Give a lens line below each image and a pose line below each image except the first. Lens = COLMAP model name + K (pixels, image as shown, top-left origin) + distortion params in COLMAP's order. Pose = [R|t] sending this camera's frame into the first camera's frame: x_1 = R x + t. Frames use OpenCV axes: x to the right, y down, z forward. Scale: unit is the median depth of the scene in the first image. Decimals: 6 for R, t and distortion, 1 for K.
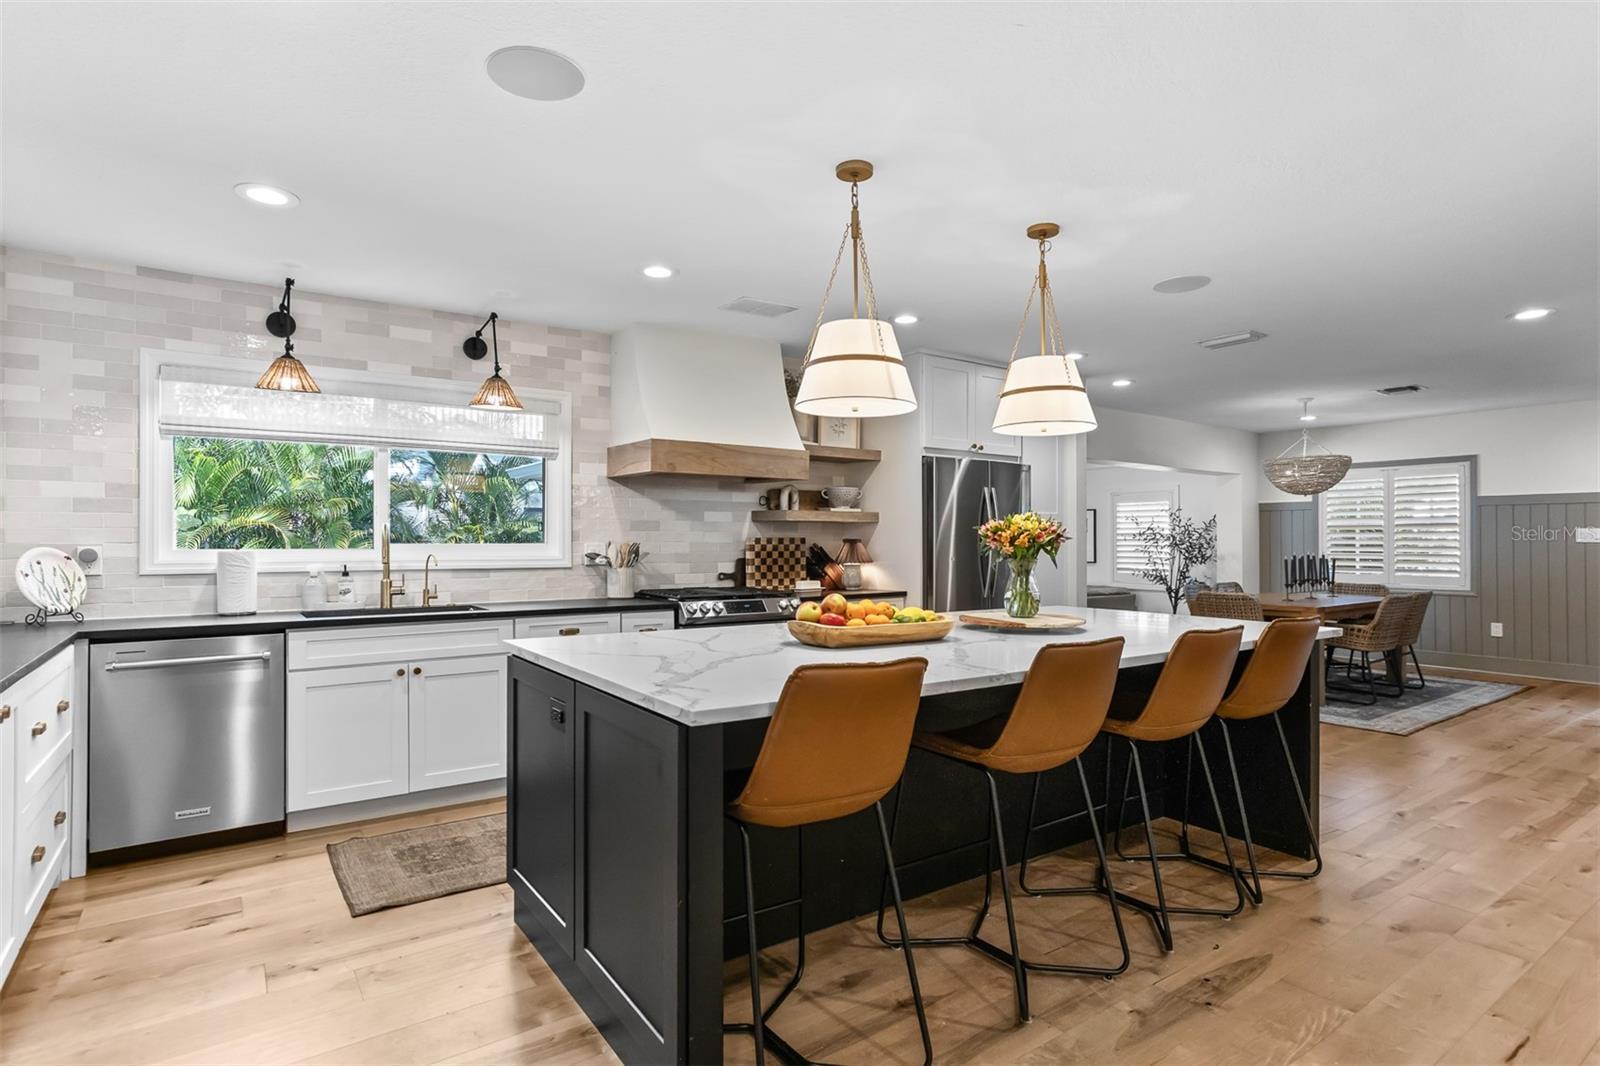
lens RADIAL K [[800.0, 0, 781.6], [0, 800.0, 534.7], [0, 0, 1]] dist [-0.016513, 0.014618]
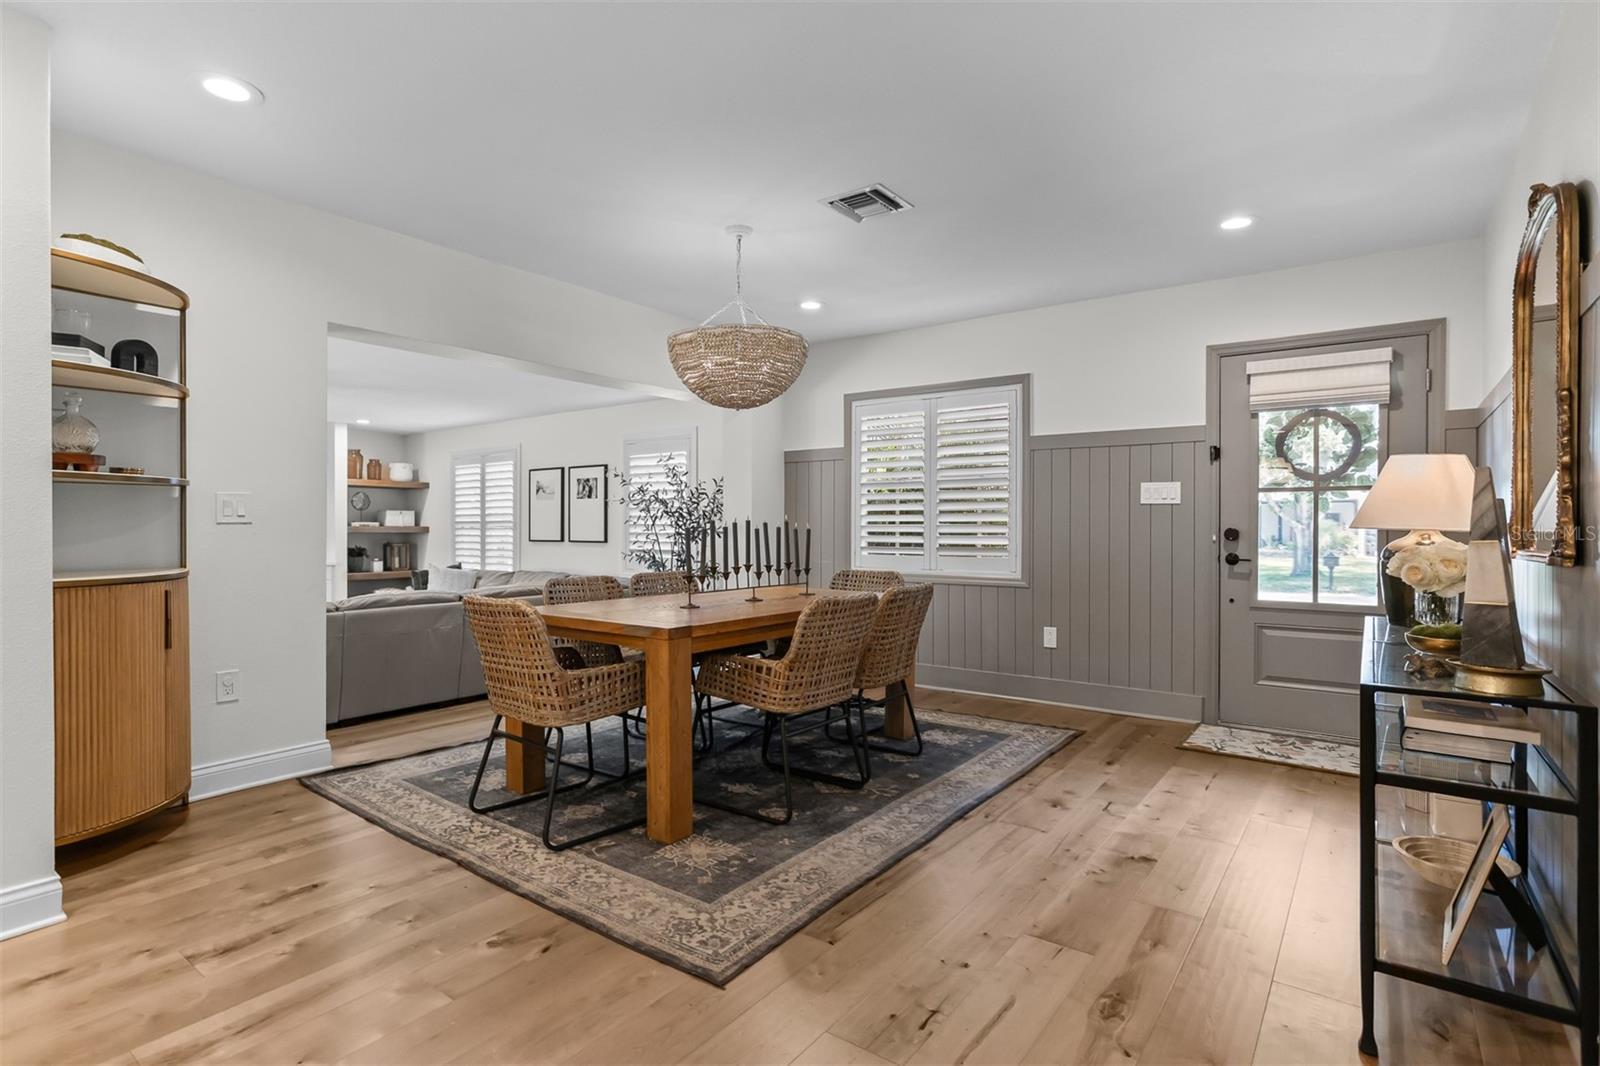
lens RADIAL K [[808.1, 0, 780.6], [0, 808.1, 524.3], [0, 0, 1]] dist [-0.033143, 0.022238]
pose [[0.950697, 0.002914, 0.310108, 0.692220], [-0.005086, 0.999968, 0.006194, 0.032170], [-0.310080, -0.007466, 0.950681, 0.629242]]
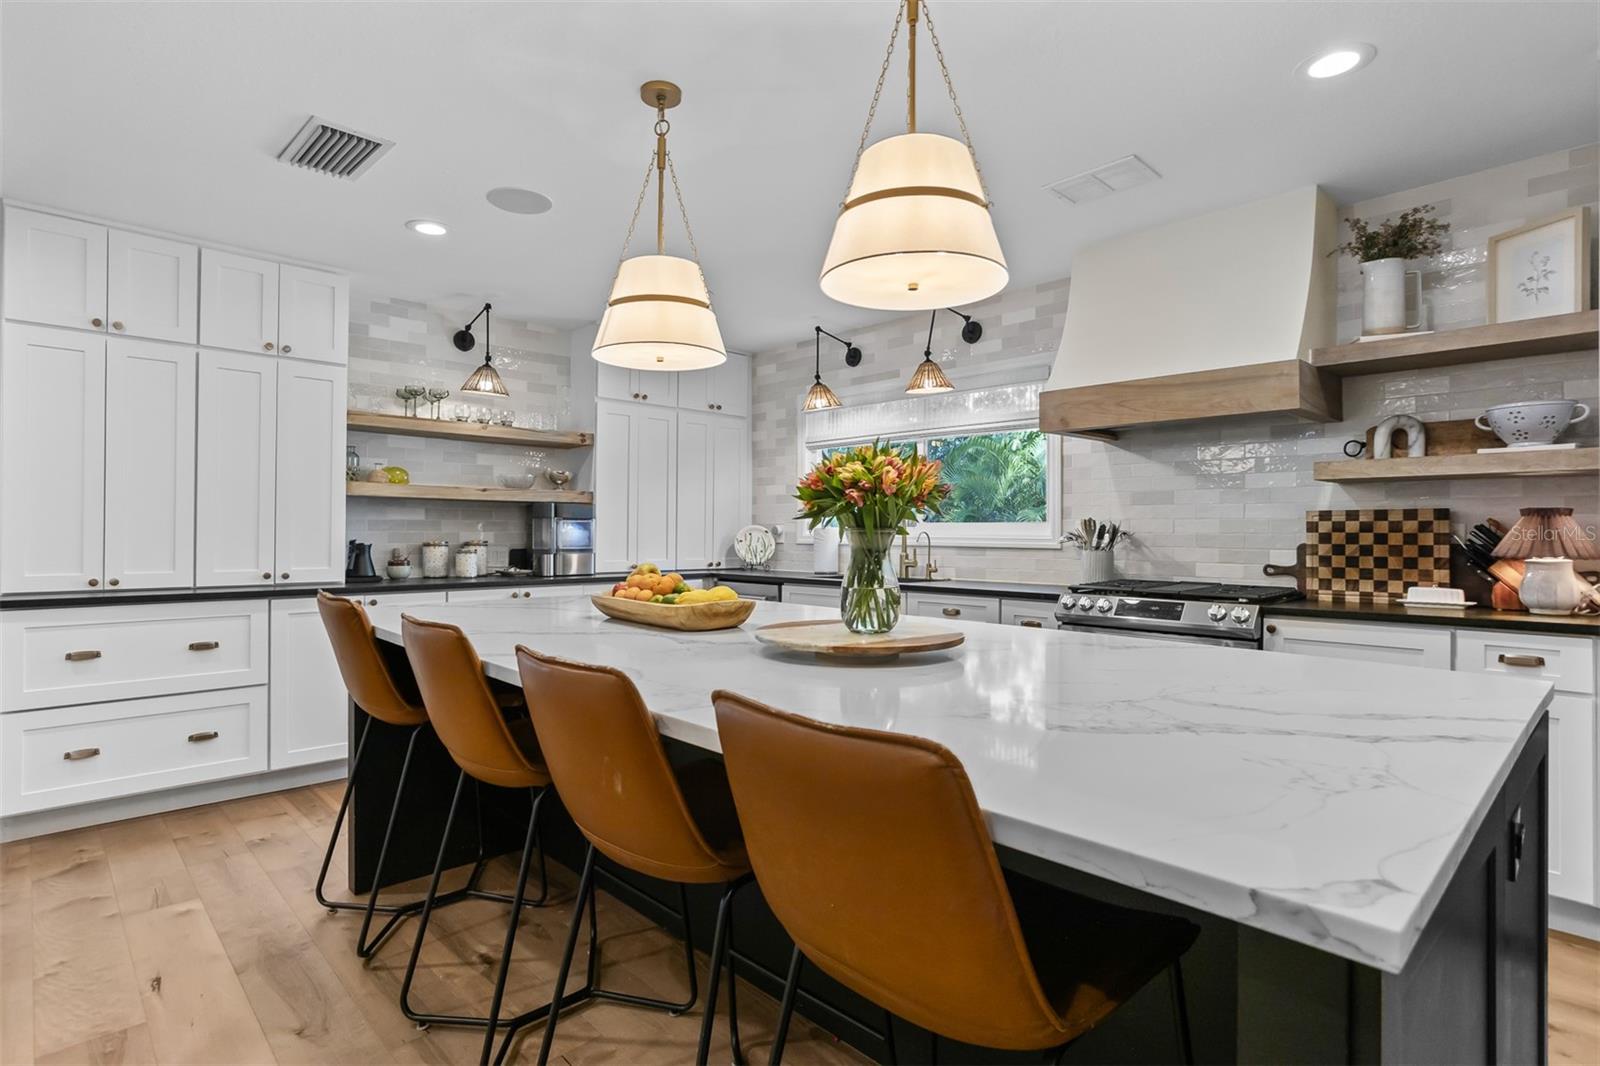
lens RADIAL K [[808.1, 0, 800.2], [0, 808.1, 532.6], [0, 0, 1]] dist [-0.033143, 0.022238]
pose [[0.174187, 0.002049, -0.984710, 0.525097], [0.005215, 0.999982, 0.003003, 0.017684], [0.984699, -0.005658, 0.174173, 0.522161]]
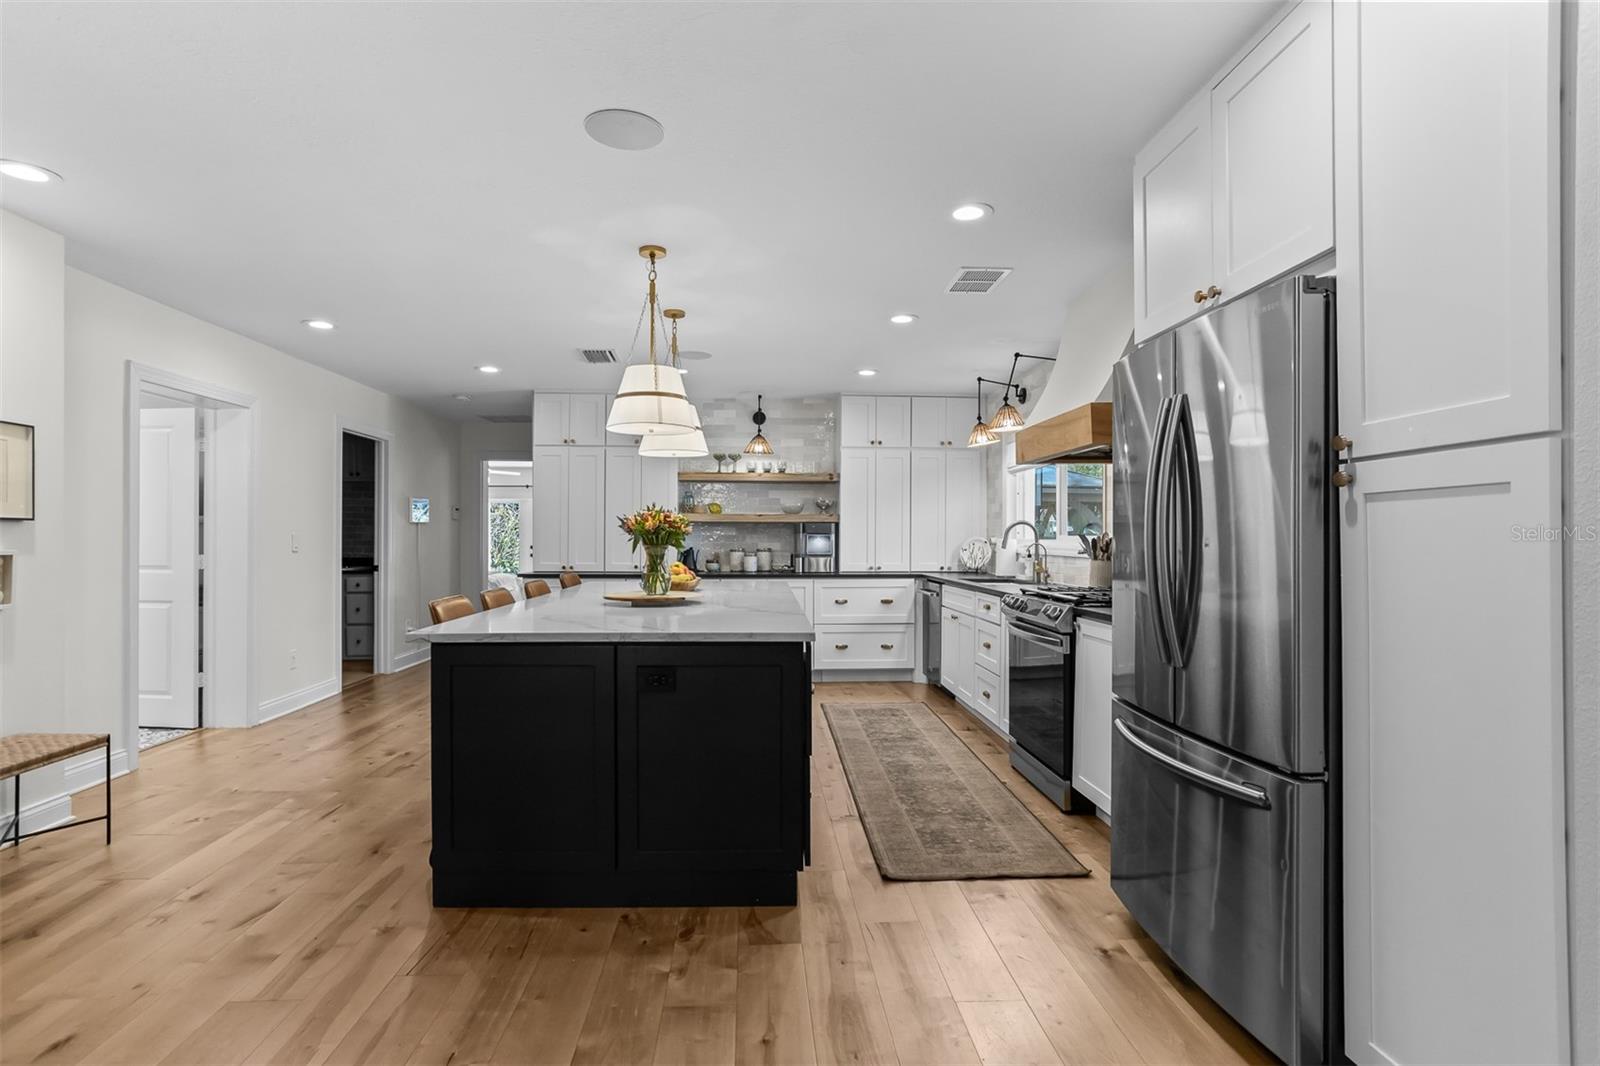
lens RADIAL K [[808.1, 0, 787.1], [0, 808.1, 537.0], [0, 0, 1]] dist [-0.033143, 0.022238]
pose [[-0.519684, -0.000284, -0.854359, 0.749640], [0.005954, 0.999974, -0.003953, 0.014008], [0.854338, -0.007141, -0.519669, 1.100004]]
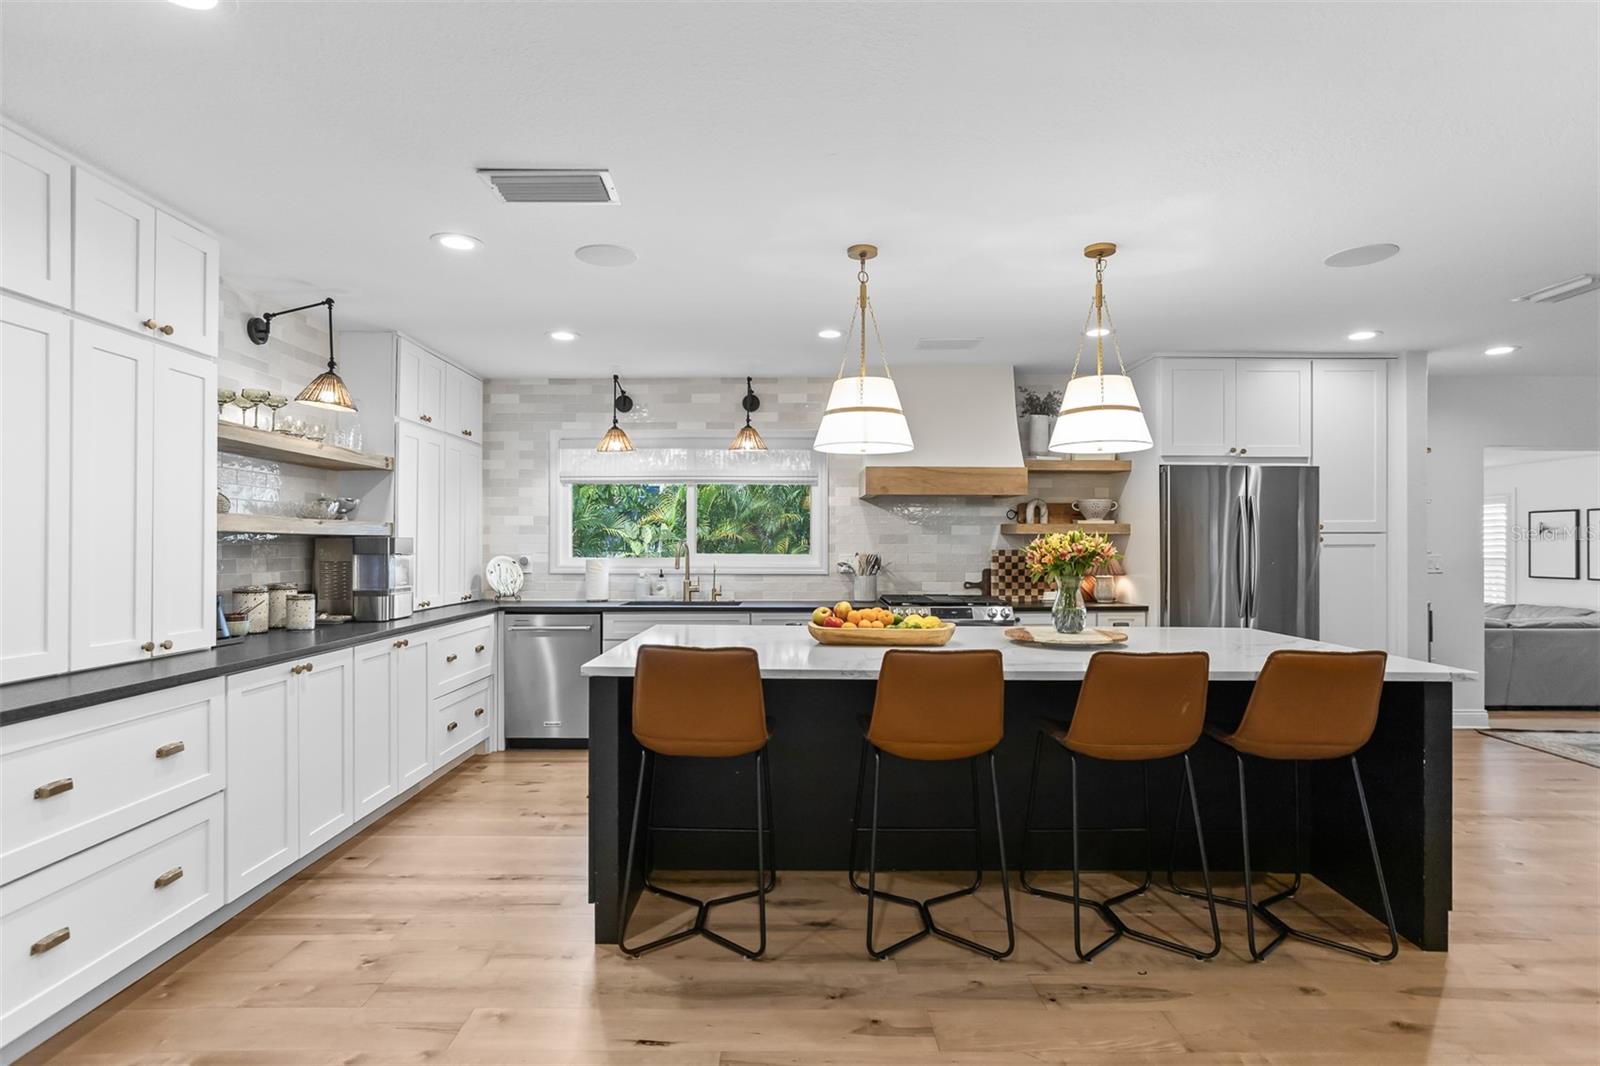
lens RADIAL K [[800.0, 0, 806.5], [0, 800.0, 541.5], [0, 0, 1]] dist [-0.016513, 0.014618]
pose [[0.830876, 0.000253, -0.556457, 0.361955], [0.002611, 0.999987, 0.004354, -0.013085], [0.556451, -0.005071, 0.830865, -0.028953]]
